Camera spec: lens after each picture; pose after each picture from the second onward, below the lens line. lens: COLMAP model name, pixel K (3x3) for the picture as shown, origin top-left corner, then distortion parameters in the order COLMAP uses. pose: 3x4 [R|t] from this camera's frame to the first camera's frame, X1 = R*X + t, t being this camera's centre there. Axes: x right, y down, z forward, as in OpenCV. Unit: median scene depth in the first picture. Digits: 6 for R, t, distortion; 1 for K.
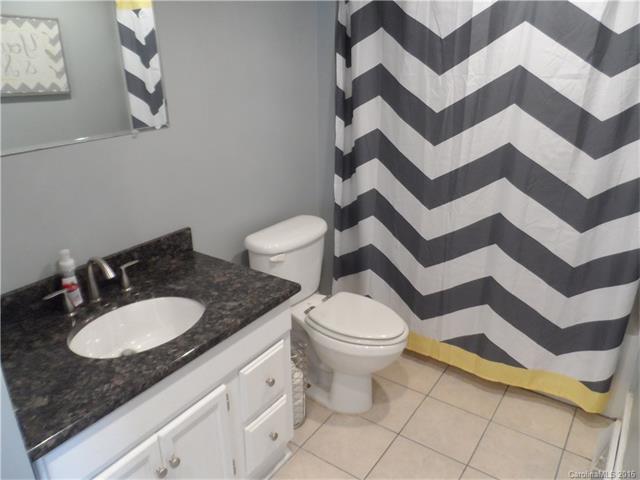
lens RADIAL K [[485.9, 0, 320.3], [0, 485.9, 244.2], [0, 0, 1]] dist [-0.001603, -0.012030]
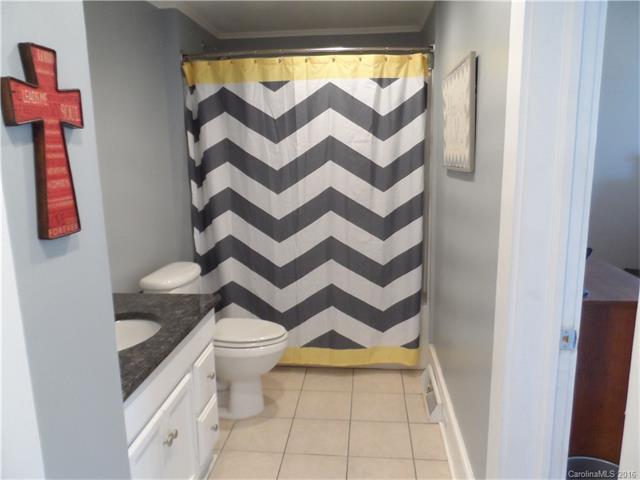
lens RADIAL K [[485.9, 0, 319.7], [0, 485.9, 242.6], [0, 0, 1]] dist [-0.001603, -0.012030]
pose [[0.871466, -0.100002, 0.480153, -0.339481], [0.191911, 0.970462, -0.146196, 0.154319], [-0.451350, 0.219552, 0.864916, -0.202996]]
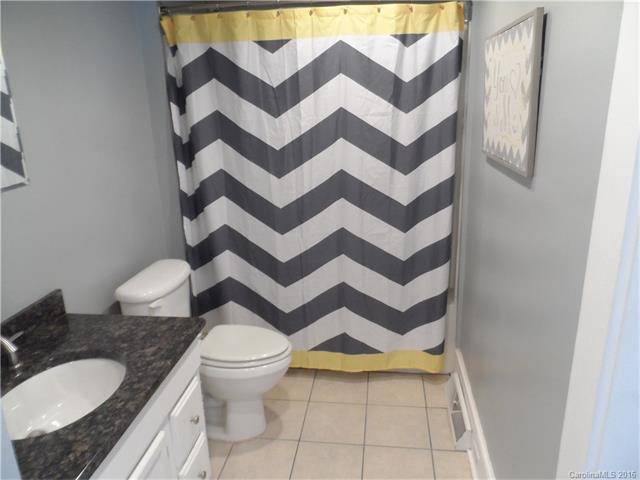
lens RADIAL K [[485.9, 0, 320.4], [0, 485.9, 242.9], [0, 0, 1]] dist [-0.001603, -0.012030]
pose [[0.885664, -0.153911, 0.438076, -0.209544], [0.192034, 0.980411, -0.043785, 0.014693], [-0.422755, 0.122904, 0.897871, -0.047979]]
